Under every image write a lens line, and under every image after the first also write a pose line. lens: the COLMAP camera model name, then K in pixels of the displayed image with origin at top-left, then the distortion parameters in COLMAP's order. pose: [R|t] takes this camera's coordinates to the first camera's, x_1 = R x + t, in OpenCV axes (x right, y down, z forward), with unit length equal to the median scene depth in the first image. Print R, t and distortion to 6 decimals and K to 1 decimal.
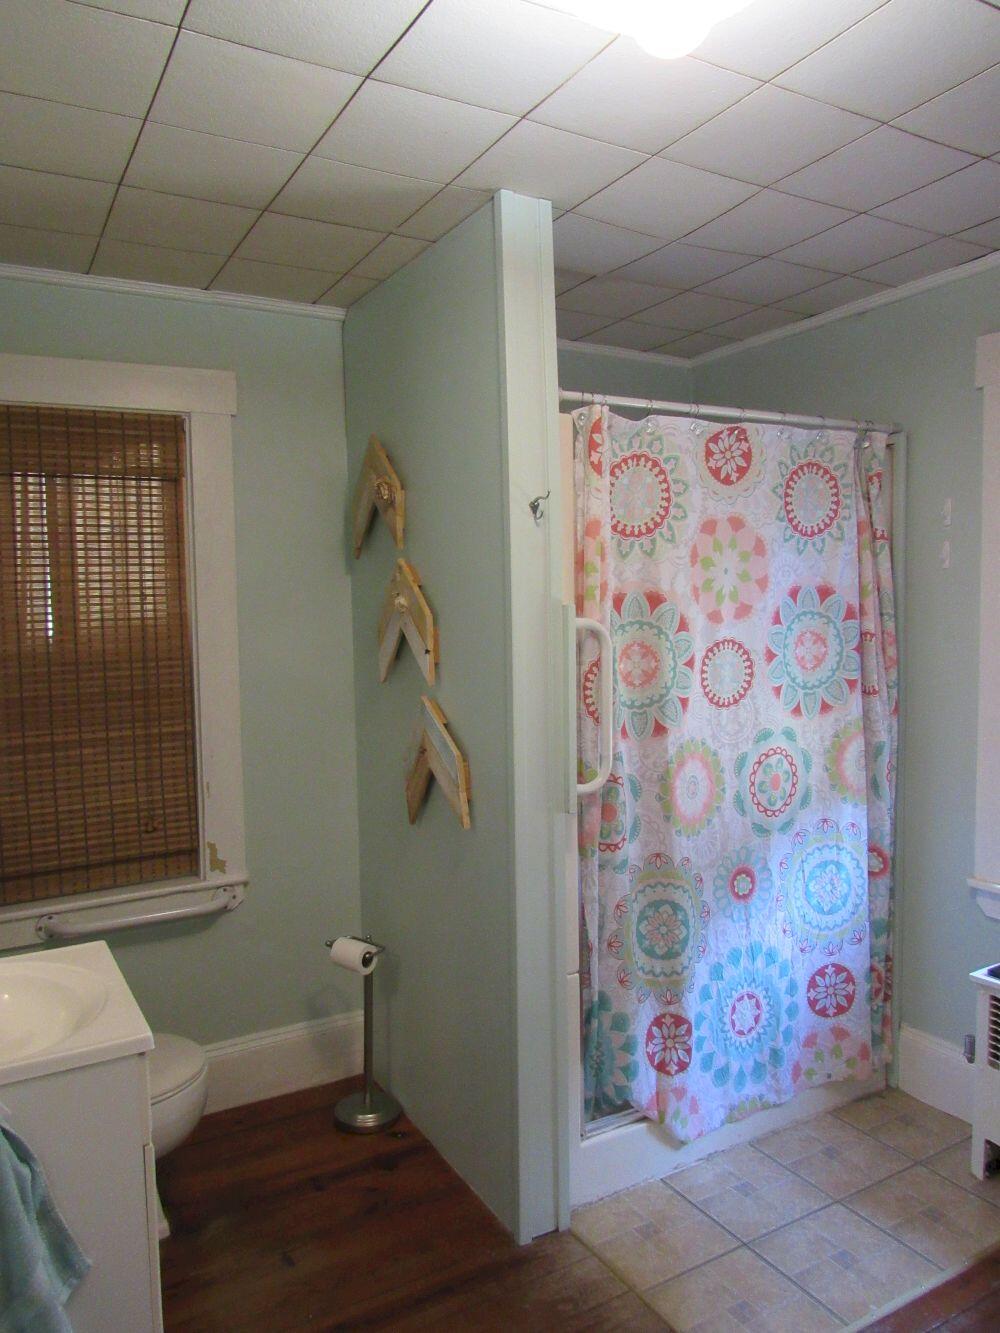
lens RADIAL K [[956.8, 0, 504.4], [0, 956.8, 669.9], [0, 0, 1]] dist [-0.035641, 0.033784]
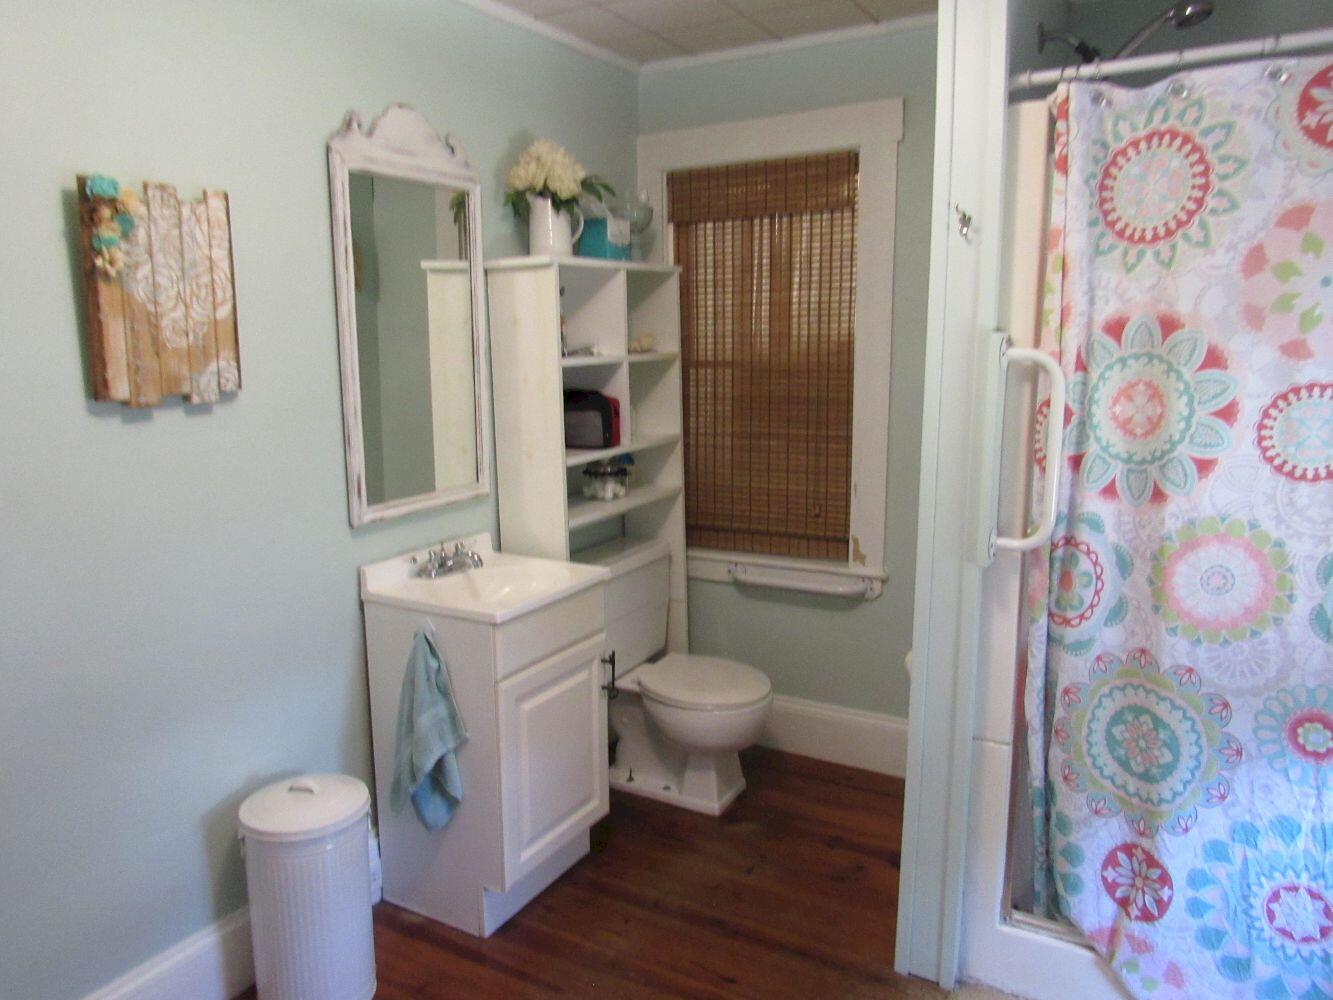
lens RADIAL K [[956.8, 0, 667.6], [0, 956.8, 491.7], [0, 0, 1]] dist [-0.035641, 0.033784]
pose [[0.513069, 0.153704, -0.844473, 0.603970], [-0.044797, 0.987291, 0.152481, -0.039598], [0.857178, -0.040404, 0.513433, 0.261121]]
